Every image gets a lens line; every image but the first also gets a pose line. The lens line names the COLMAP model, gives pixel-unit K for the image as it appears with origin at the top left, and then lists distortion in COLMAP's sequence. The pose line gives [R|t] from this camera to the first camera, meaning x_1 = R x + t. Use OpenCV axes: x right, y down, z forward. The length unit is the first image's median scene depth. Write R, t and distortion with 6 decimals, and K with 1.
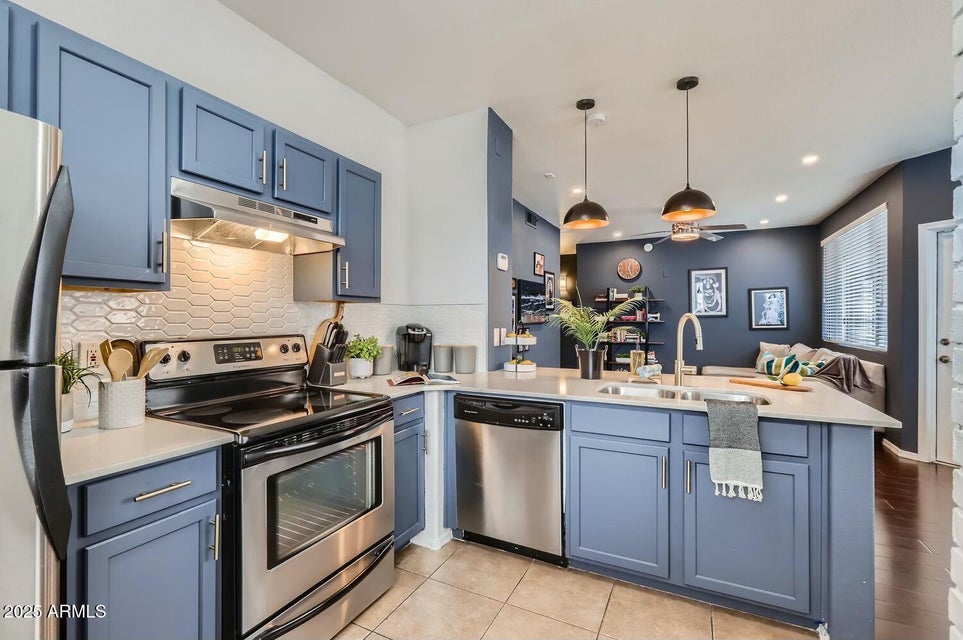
lens RADIAL K [[436.5, 0, 481.5], [0, 436.5, 320.0], [0, 0, 1]] dist [-0.001120, -0.000037]
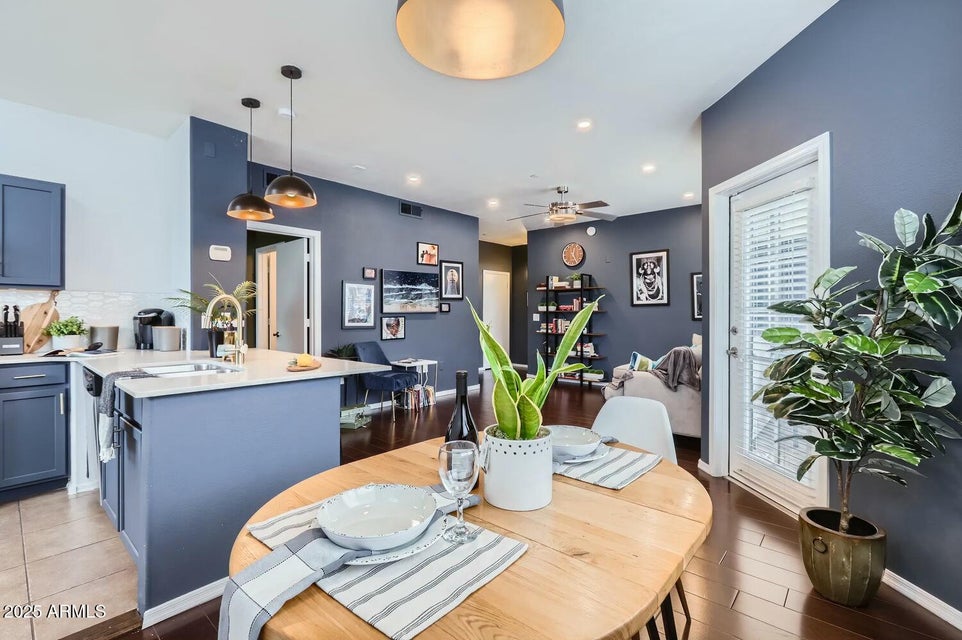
lens RADIAL K [[436.0, 0, 481.0], [0, 436.0, 320.0], [0, 0, 1]] dist [-0.001120, -0.000037]
pose [[0.962421, 0.002859, -0.271548, 0.436772], [0.000821, 0.999909, 0.013438, 0.010125], [0.271562, -0.013156, 0.962331, 0.048165]]
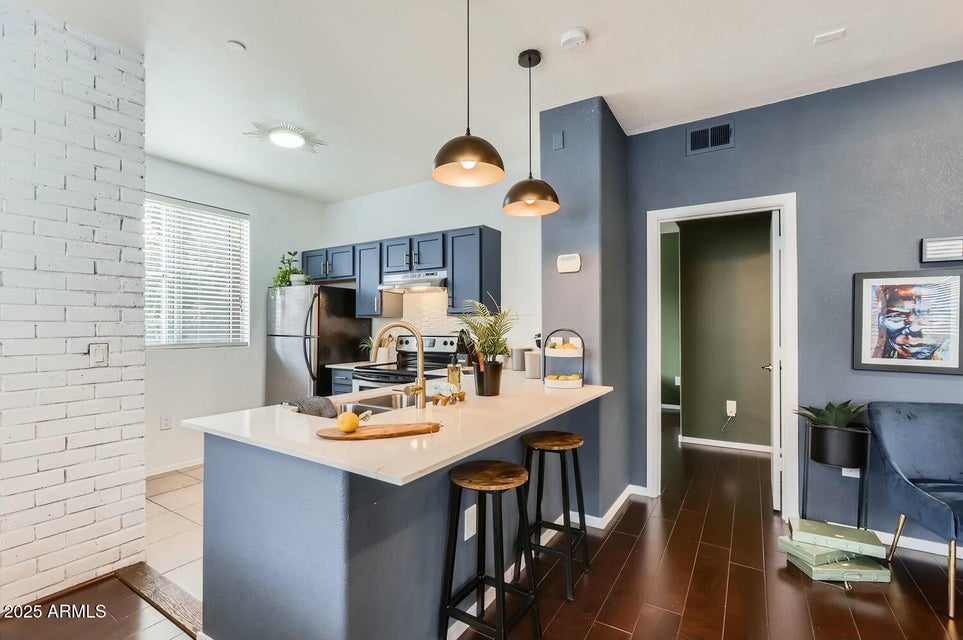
lens RADIAL K [[436.5, 0, 481.5], [0, 436.5, 320.0], [0, 0, 1]] dist [-0.001120, -0.000037]
pose [[-0.089652, -0.008041, -0.995941, 0.417163], [0.004039, 0.999956, -0.008437, -0.004928], [0.995965, -0.004779, -0.089616, 0.395740]]
